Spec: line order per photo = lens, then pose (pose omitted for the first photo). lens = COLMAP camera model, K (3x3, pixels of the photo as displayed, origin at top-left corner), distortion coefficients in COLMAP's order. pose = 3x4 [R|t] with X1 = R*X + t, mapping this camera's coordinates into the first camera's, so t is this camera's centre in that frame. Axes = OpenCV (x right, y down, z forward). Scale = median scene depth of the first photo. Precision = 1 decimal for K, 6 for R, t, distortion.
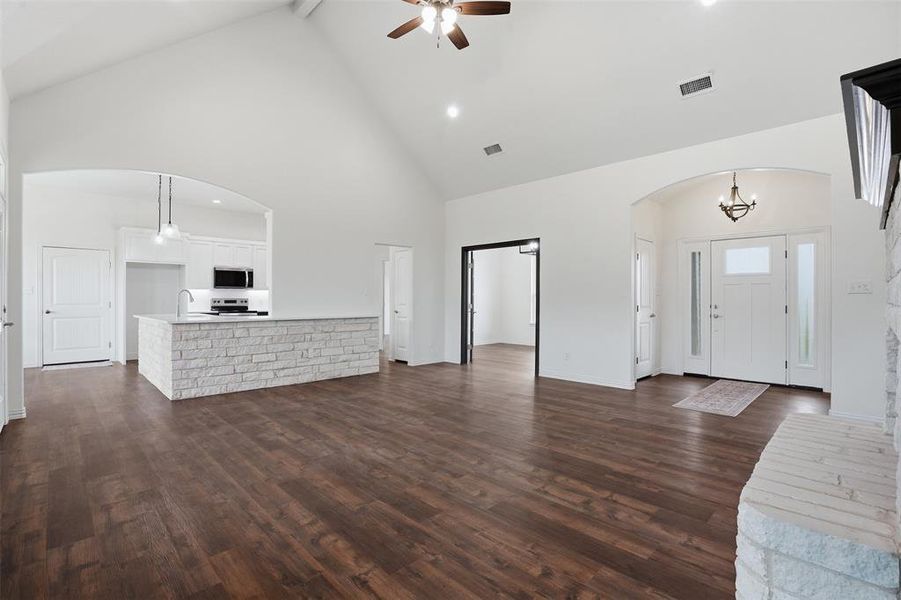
lens RADIAL K [[422.4, 0, 450.4], [0, 422.4, 297.5], [0, 0, 1]] dist [-0.062153, 0.023960]
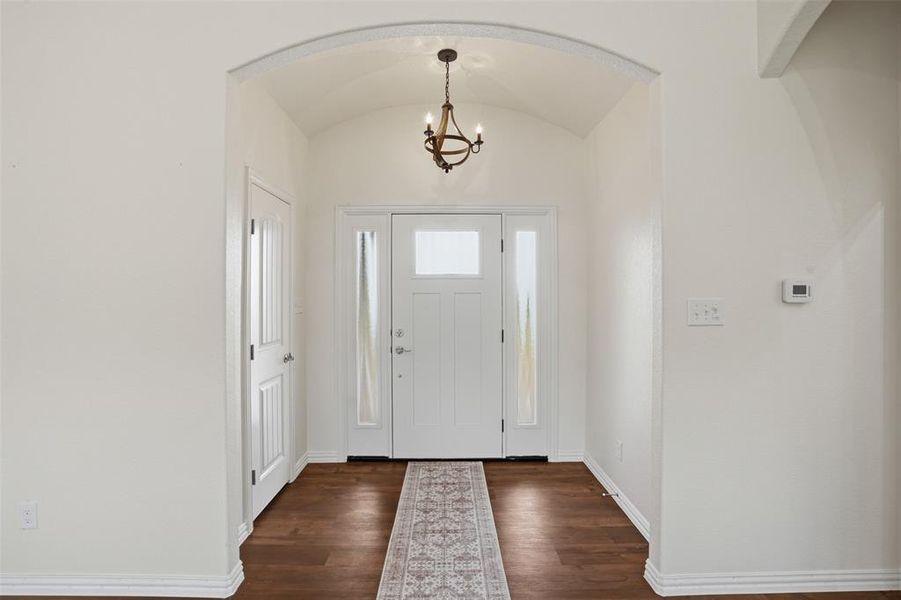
lens RADIAL K [[433.2, 0, 450.5], [0, 433.2, 300.0], [0, 0, 1]] dist [-0.061443, 0.027191]
pose [[0.694886, -0.009656, 0.719055, 0.459408], [-0.000491, 0.999903, 0.013902, -0.050811], [-0.719120, -0.010013, 0.694814, 0.924064]]
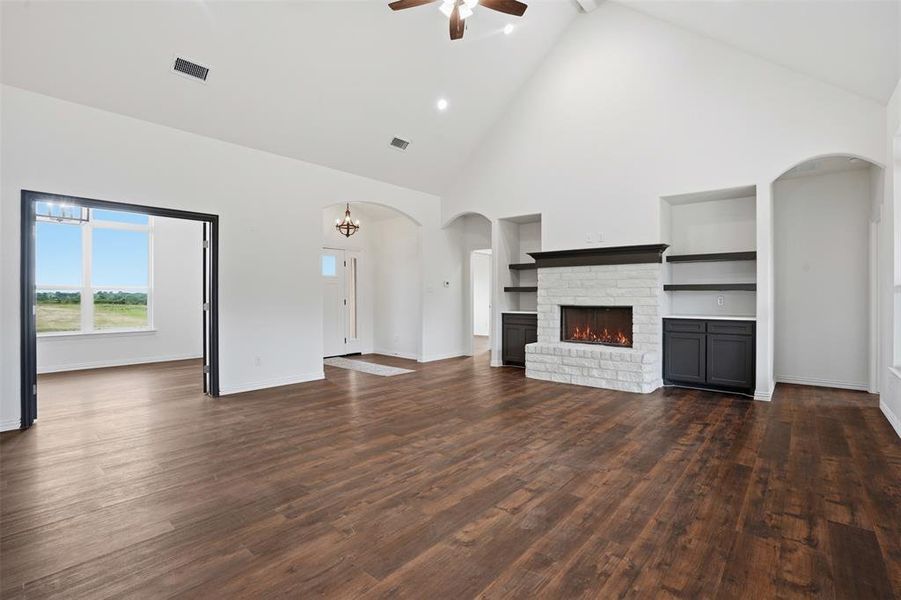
lens RADIAL K [[422.4, 0, 450.4], [0, 422.4, 297.5], [0, 0, 1]] dist [-0.062153, 0.023960]
pose [[-0.090553, -0.006238, 0.995872, -1.029043], [-0.002874, 0.999978, 0.006003, 0.003965], [-0.995887, -0.002318, -0.090569, 1.163570]]
